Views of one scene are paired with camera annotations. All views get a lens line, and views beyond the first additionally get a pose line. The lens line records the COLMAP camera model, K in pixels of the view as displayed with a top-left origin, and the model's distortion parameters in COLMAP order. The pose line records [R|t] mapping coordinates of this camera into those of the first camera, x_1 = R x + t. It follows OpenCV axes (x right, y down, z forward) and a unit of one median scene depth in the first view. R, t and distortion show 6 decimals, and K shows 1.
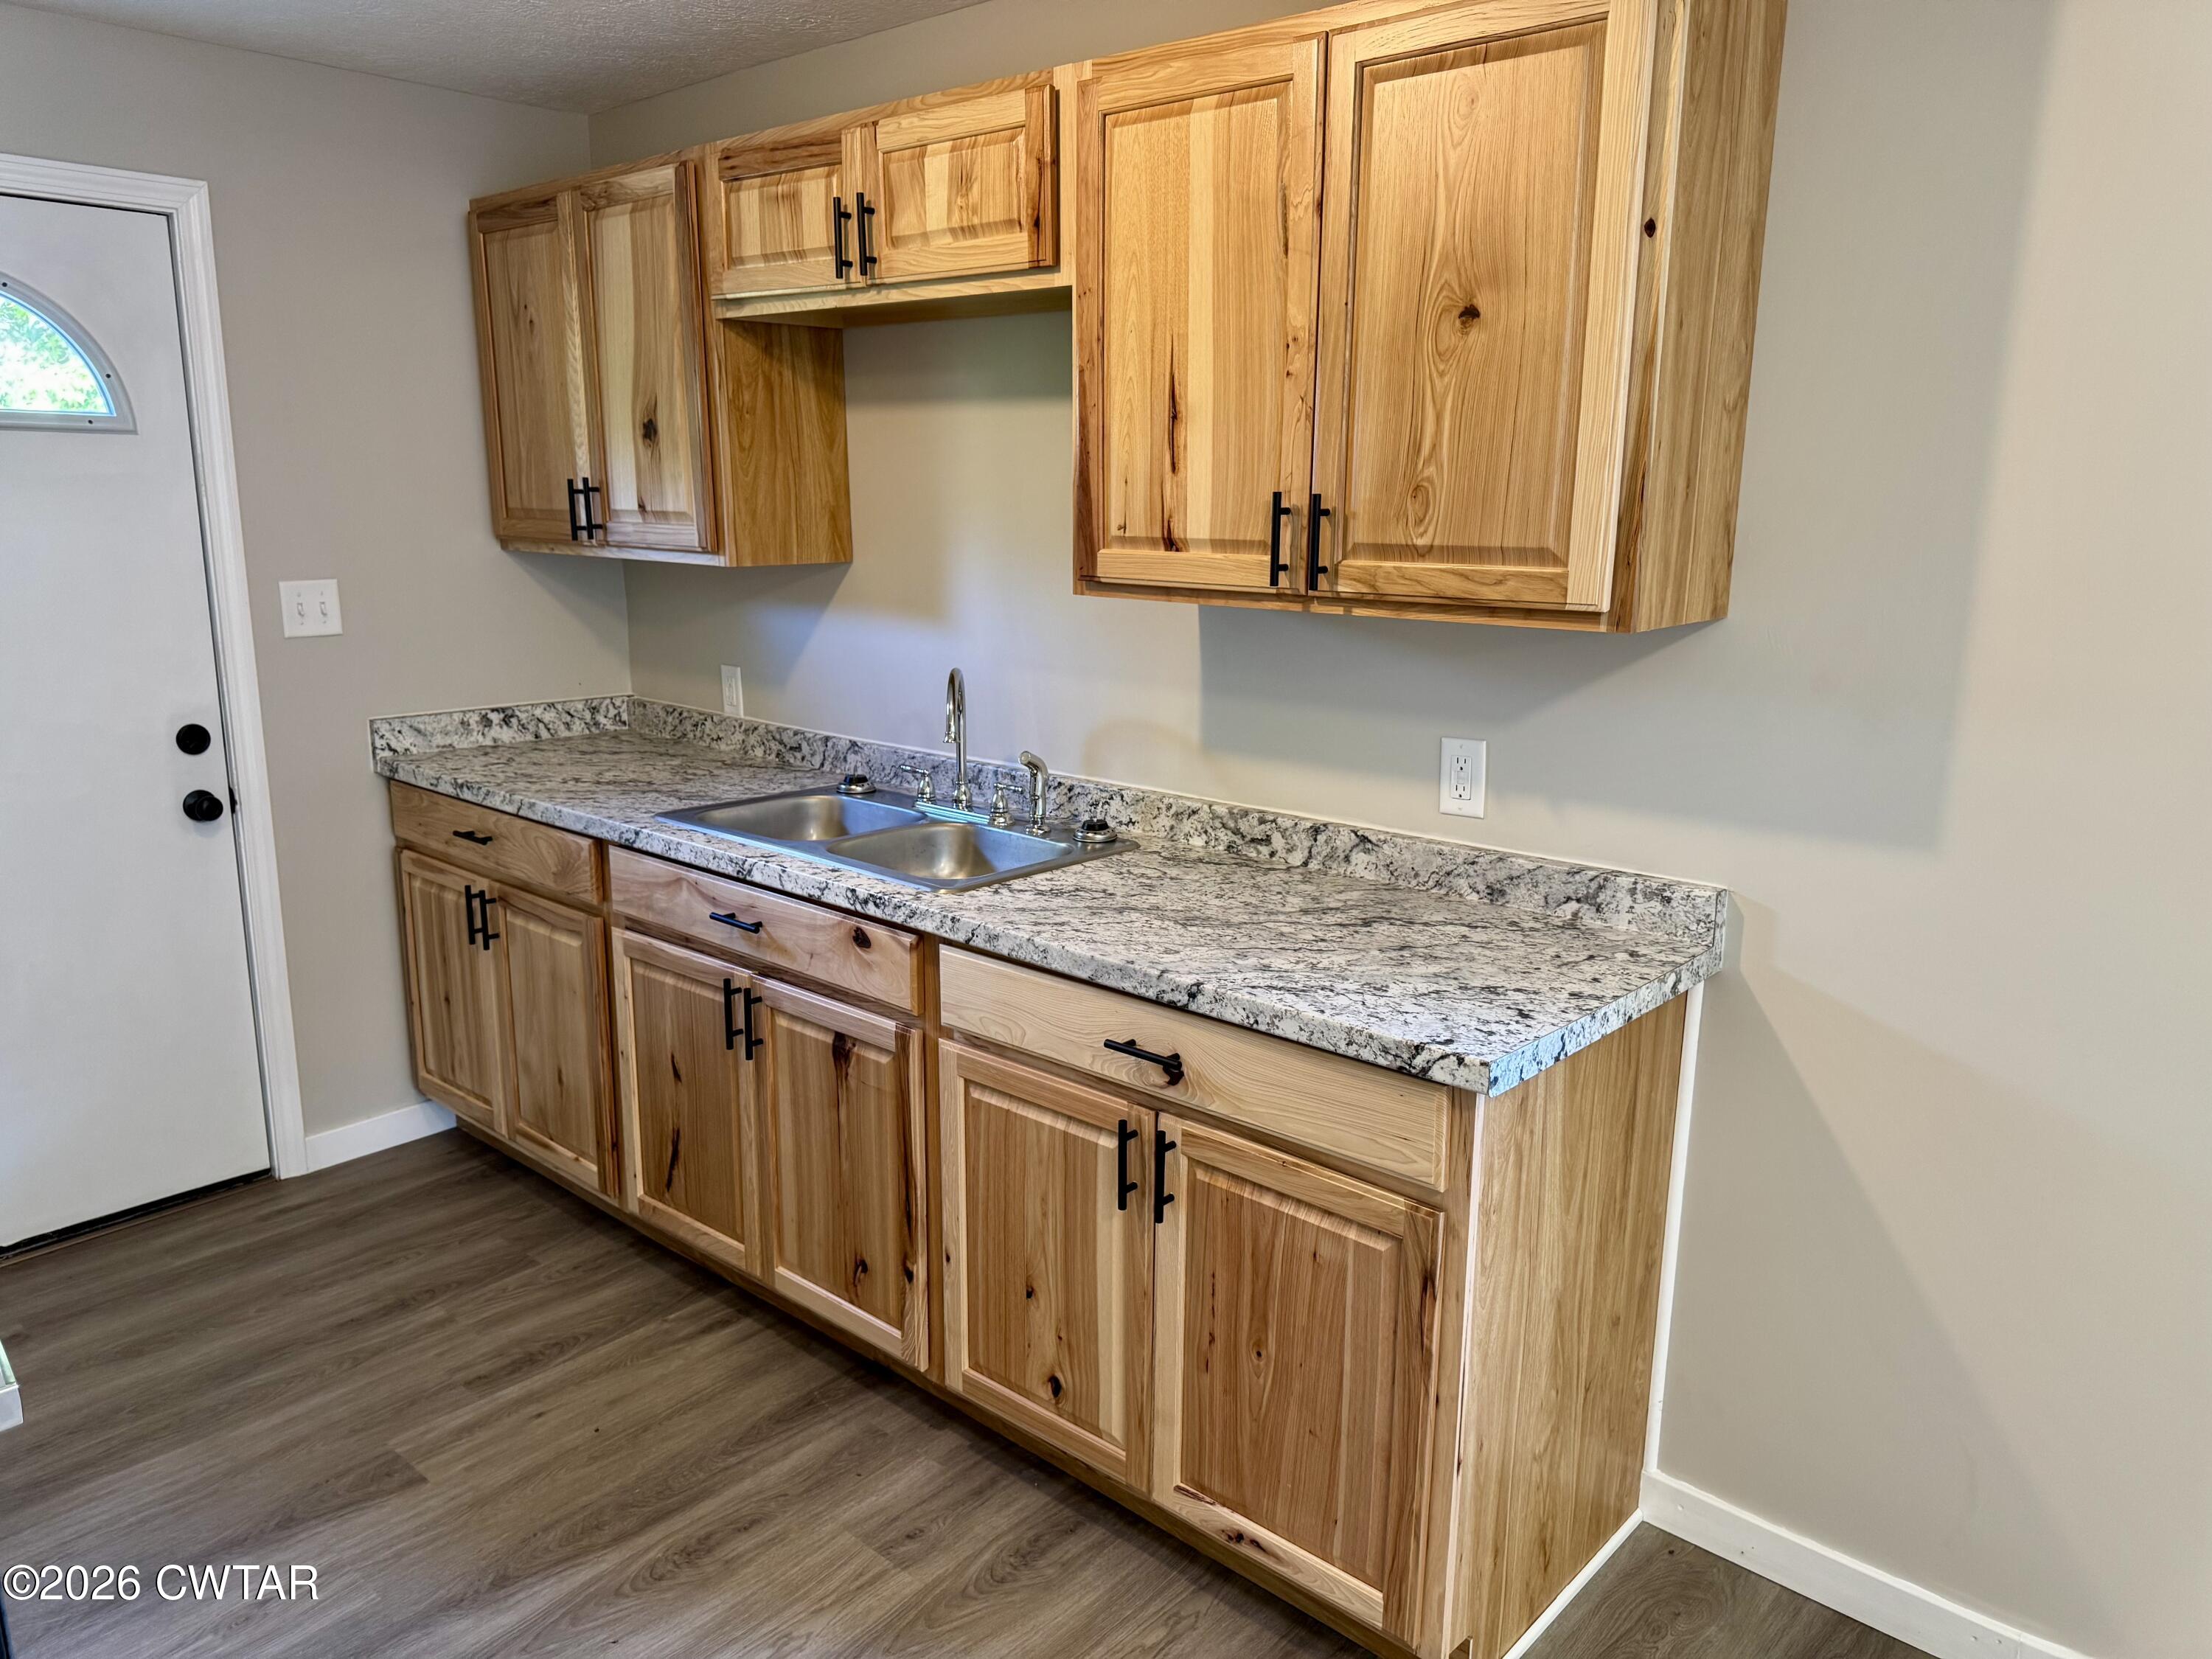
lens RADIAL K [[1571.8, 0, 1095.6], [0, 1571.8, 840.0], [0, 0, 1]] dist [0.053452, -0.050897]
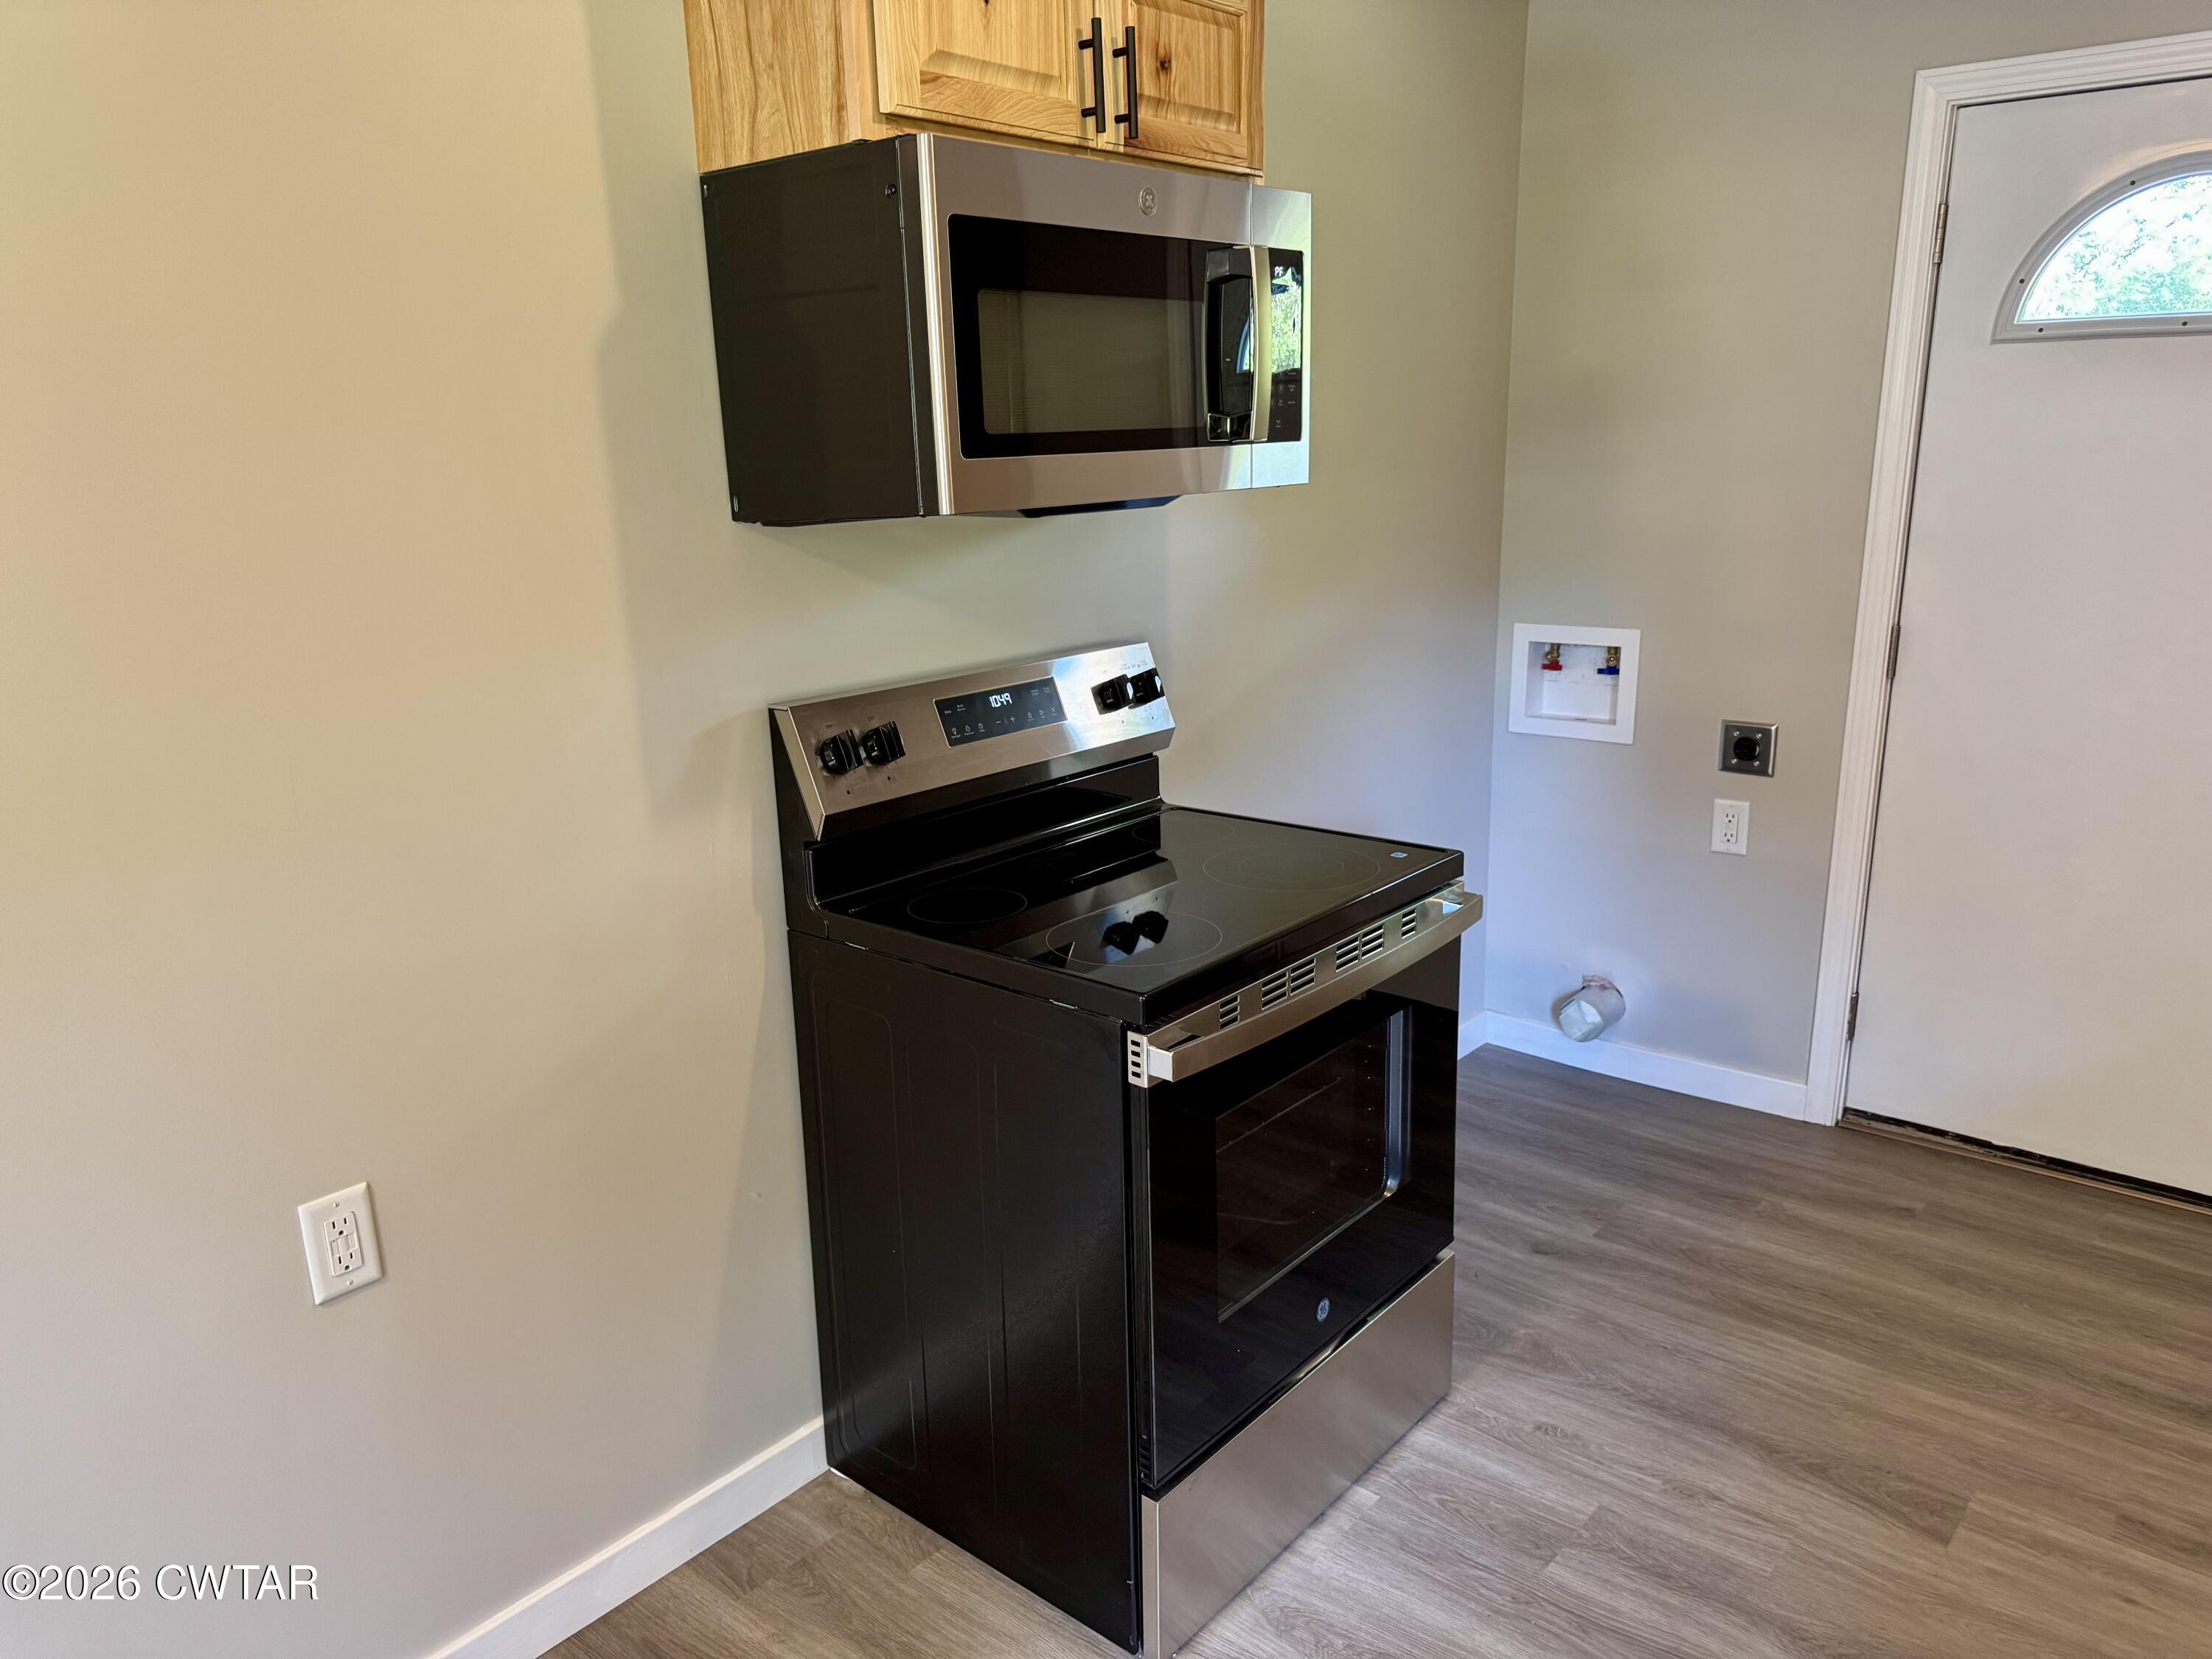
lens RADIAL K [[1571.8, 0, 1110.8], [0, 1571.8, 838.2], [0, 0, 1]] dist [0.053452, -0.050897]
pose [[0.017729, 0.248217, -0.968542, 0.294340], [-0.198821, 0.950224, 0.239883, -0.077367], [0.979875, 0.188314, 0.066197, 0.380922]]
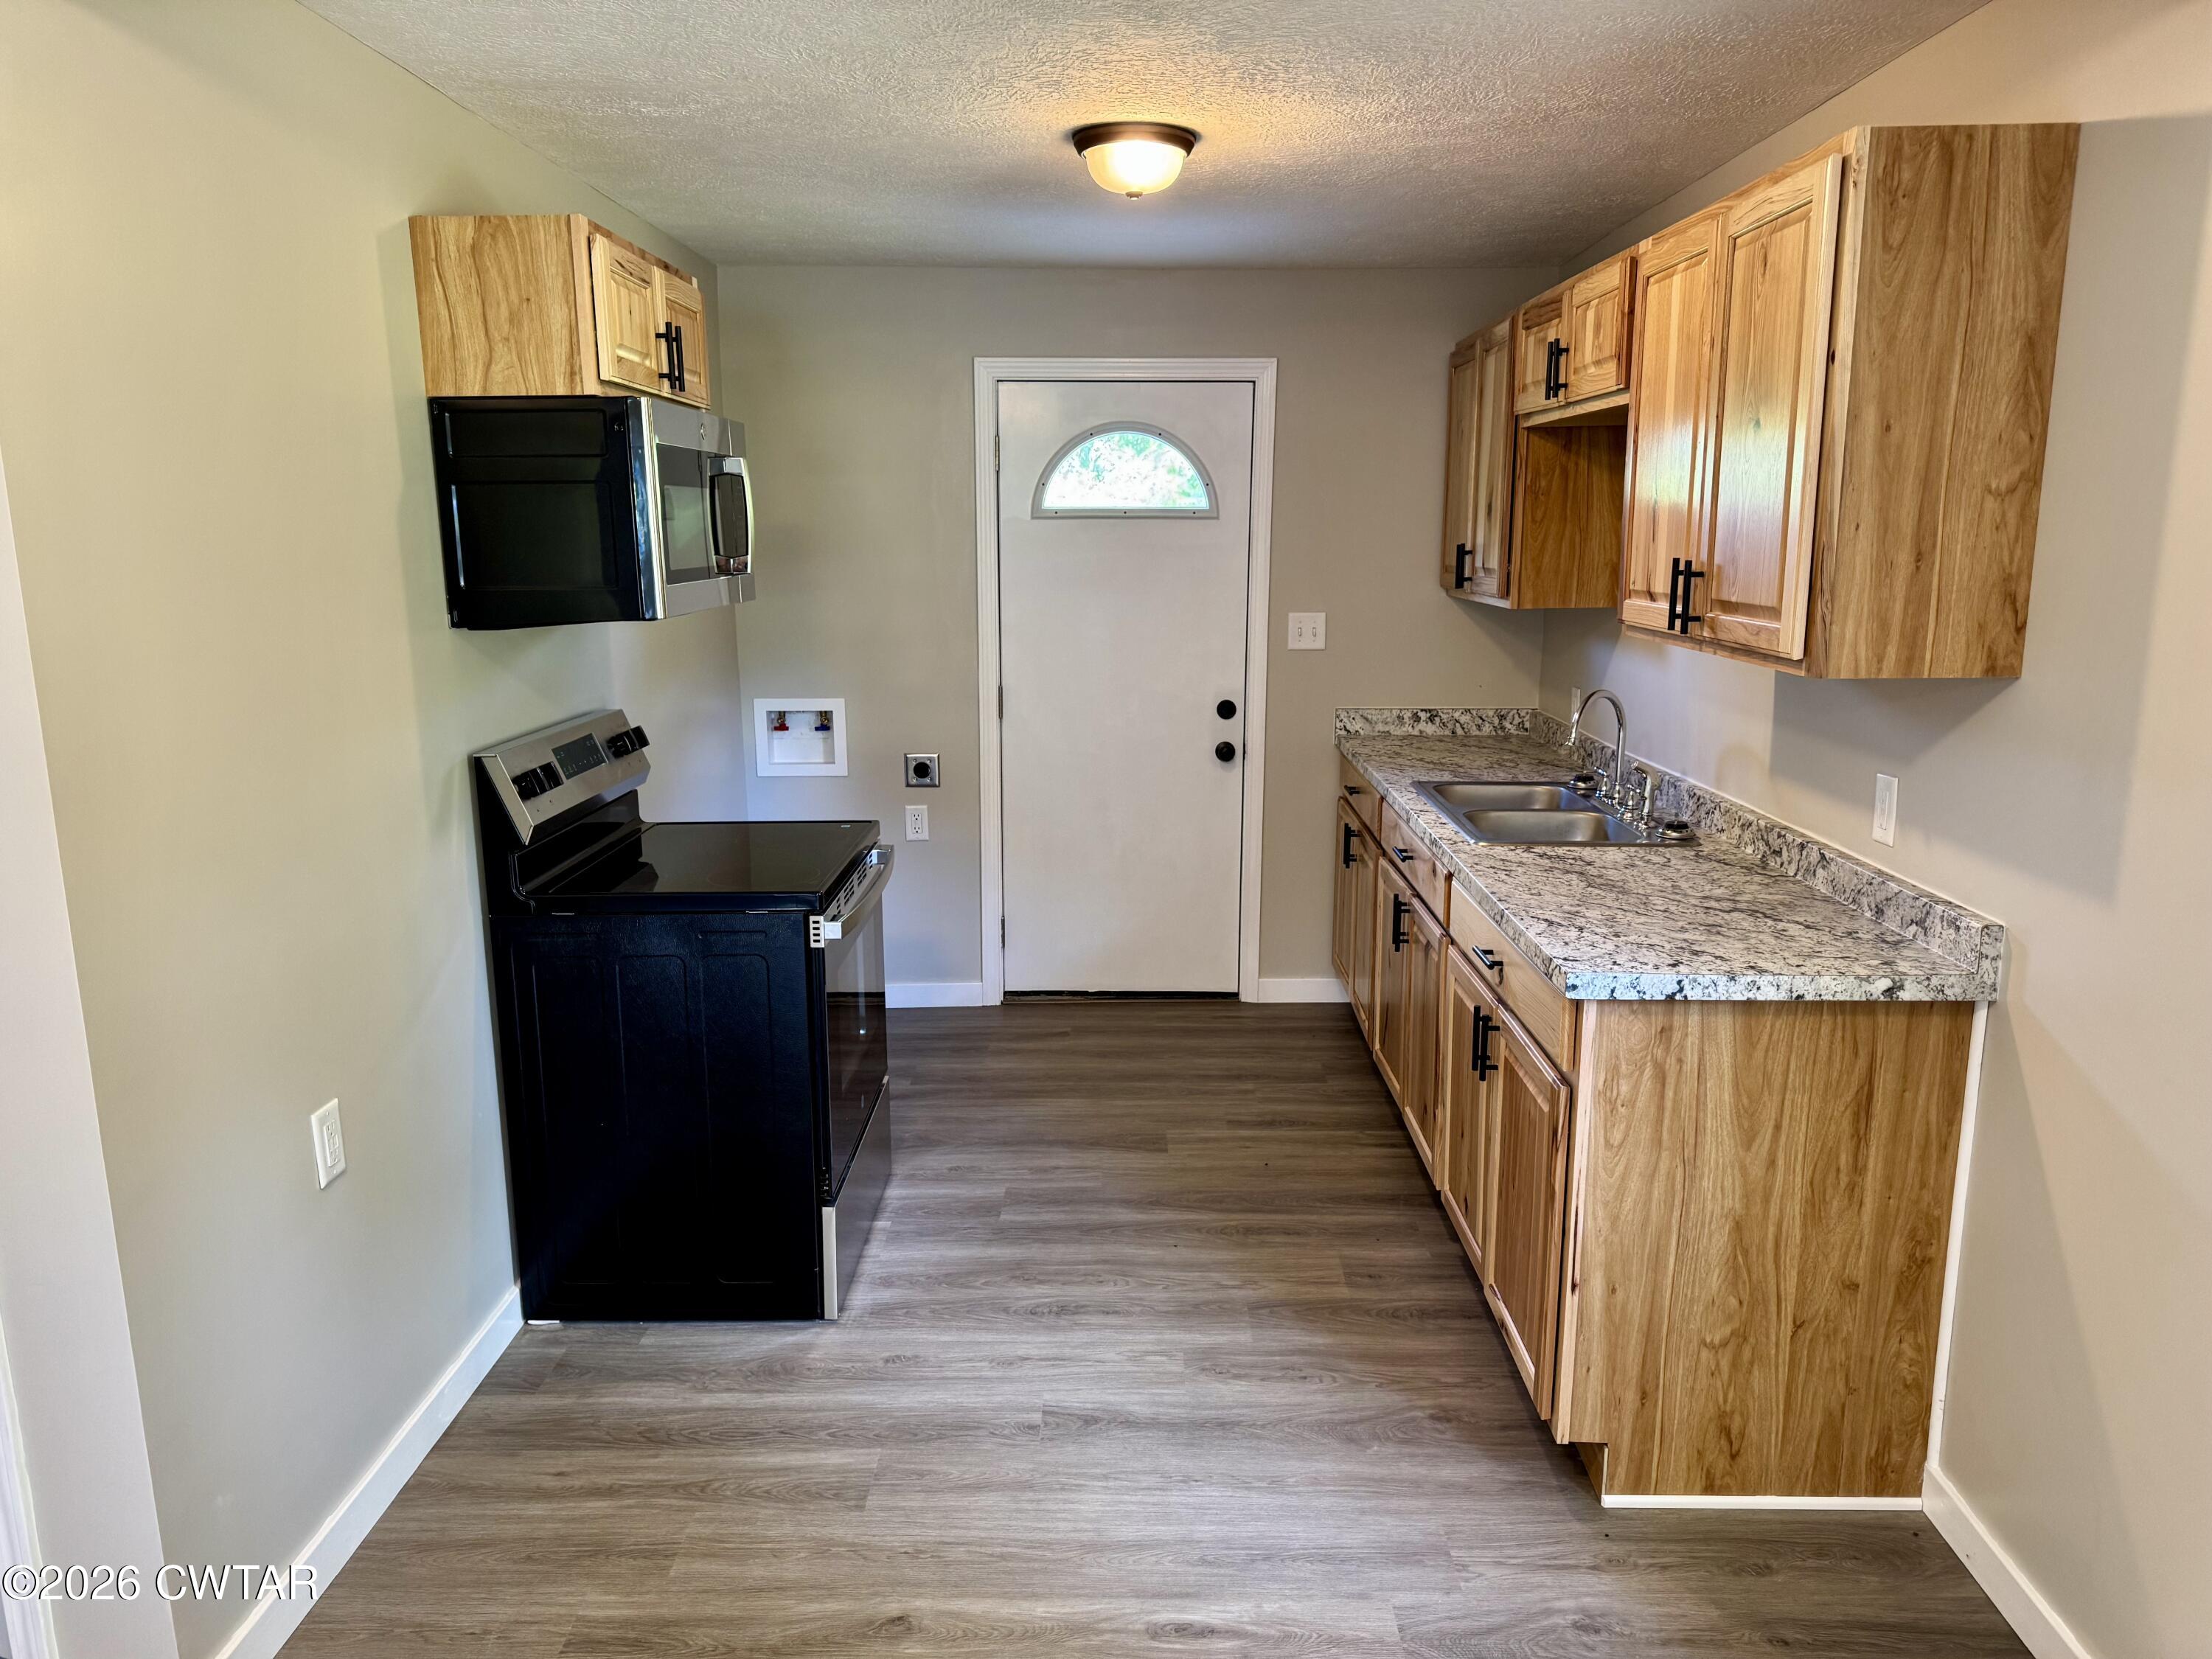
lens RADIAL K [[1571.8, 0, 1094.6], [0, 1571.8, 844.1], [0, 0, 1]] dist [0.053452, -0.050897]
pose [[0.651008, 0.141300, -0.745804, 0.644383], [-0.159995, 0.985991, 0.047147, 0.019758], [0.742018, 0.088632, 0.664495, -0.157686]]
